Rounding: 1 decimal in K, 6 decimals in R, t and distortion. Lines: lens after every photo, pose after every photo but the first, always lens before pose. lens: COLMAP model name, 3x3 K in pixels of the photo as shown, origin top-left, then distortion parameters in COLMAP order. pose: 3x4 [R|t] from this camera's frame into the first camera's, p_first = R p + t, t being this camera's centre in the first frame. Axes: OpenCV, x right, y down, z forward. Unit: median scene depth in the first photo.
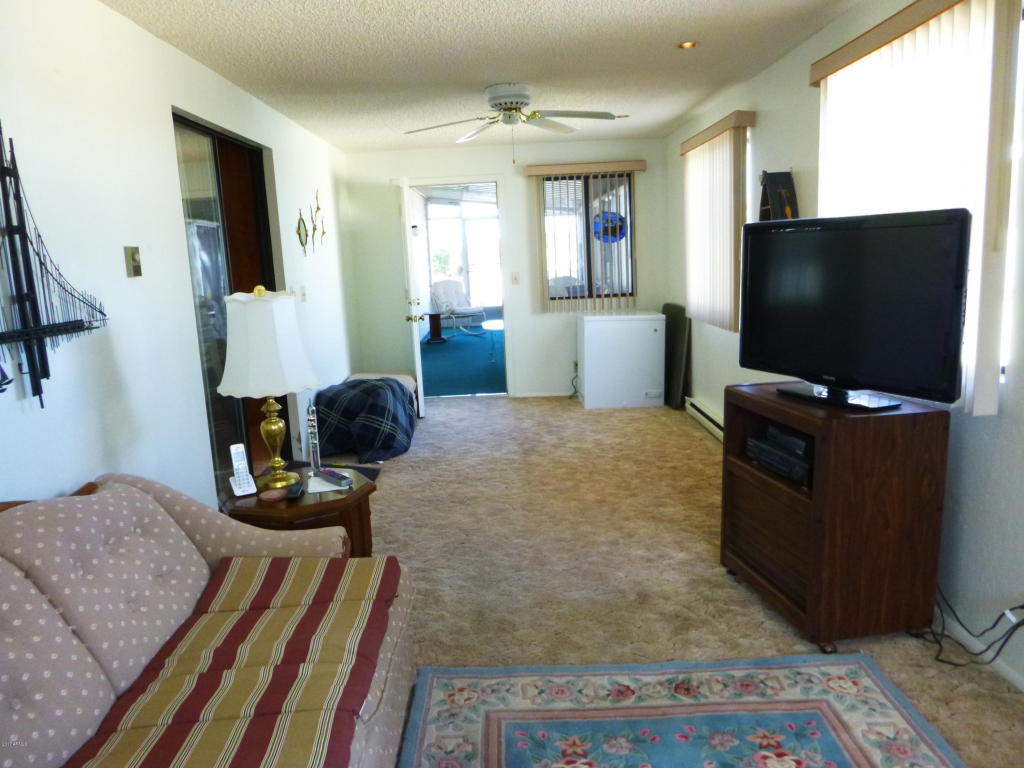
lens RADIAL K [[752.5, 0, 512.0], [0, 752.5, 384.0], [0, 0, 1]] dist [-0.026352, -0.005195]
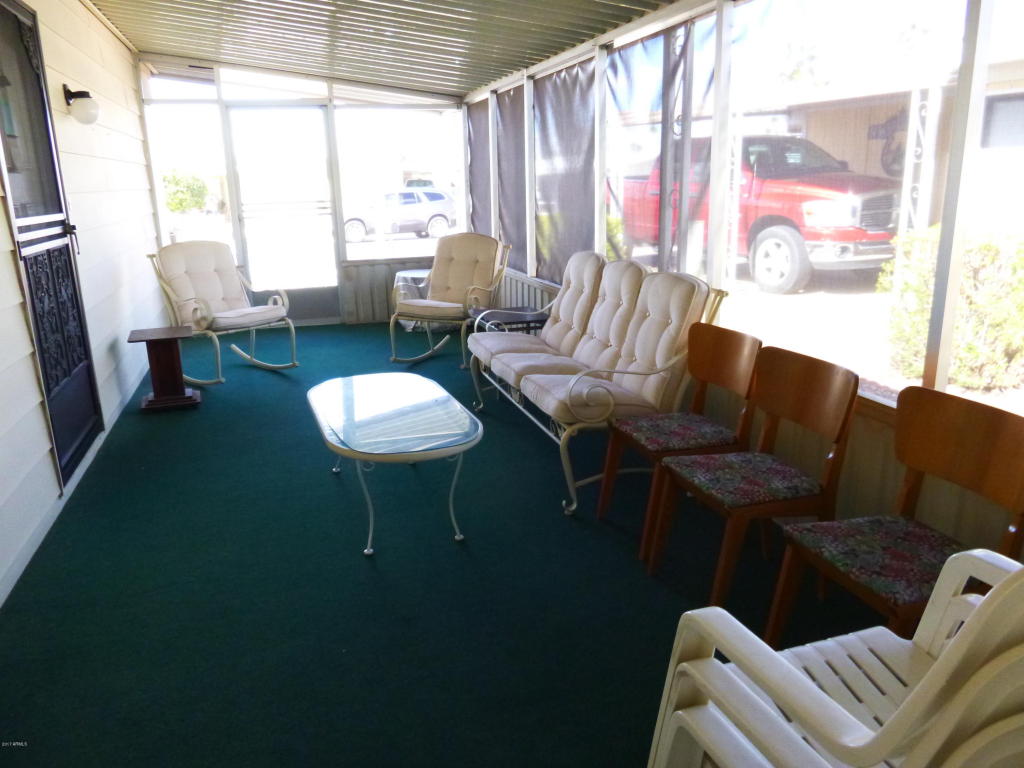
lens RADIAL K [[747.5, 0, 512.0], [0, 747.5, 384.0], [0, 0, 1]] dist [-0.036958, 0.001048]
pose [[0.956856, -0.057585, 0.284800, -0.034898], [0.032139, 0.995126, 0.093230, -0.083305], [-0.288780, -0.080054, 0.954043, 0.496720]]
